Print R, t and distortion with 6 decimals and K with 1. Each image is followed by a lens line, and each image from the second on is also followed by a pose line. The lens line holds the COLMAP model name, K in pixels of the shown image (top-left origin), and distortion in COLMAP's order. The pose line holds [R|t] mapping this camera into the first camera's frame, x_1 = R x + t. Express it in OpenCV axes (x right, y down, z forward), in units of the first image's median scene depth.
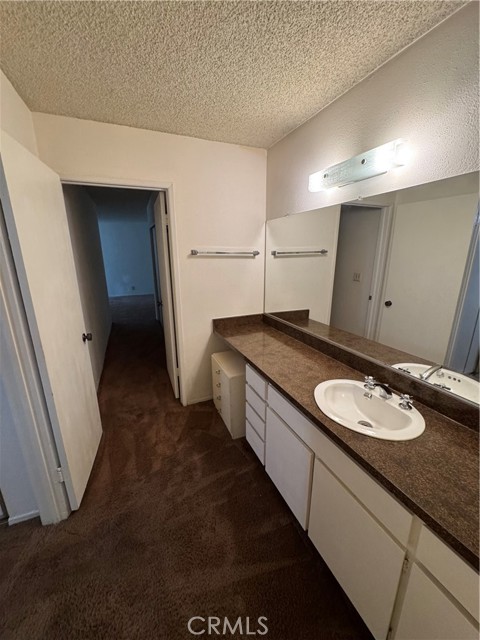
lens RADIAL K [[256.7, 0, 241.3], [0, 256.7, 318.6], [0, 0, 1]] dist [0.002038, -0.001631]
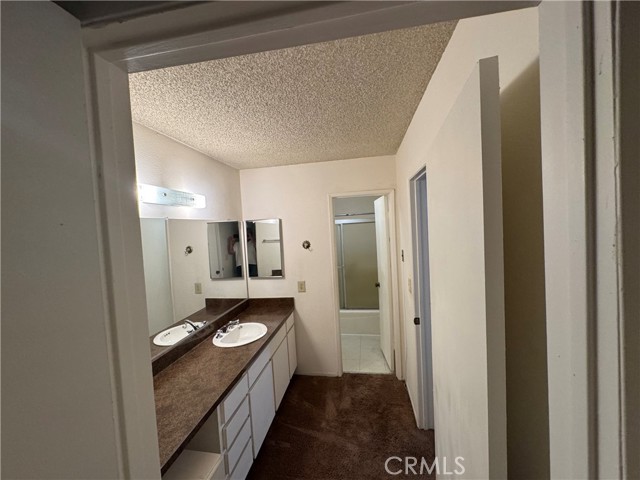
lens RADIAL K [[256.7, 0, 321.8], [0, 256.7, 241.0], [0, 0, 1]] dist [0.002038, -0.001631]
pose [[-0.839195, 0.052285, 0.541312, -0.750690], [0.219010, 0.943577, 0.248391, -0.449039], [-0.497782, 0.327001, -0.803295, 1.524303]]
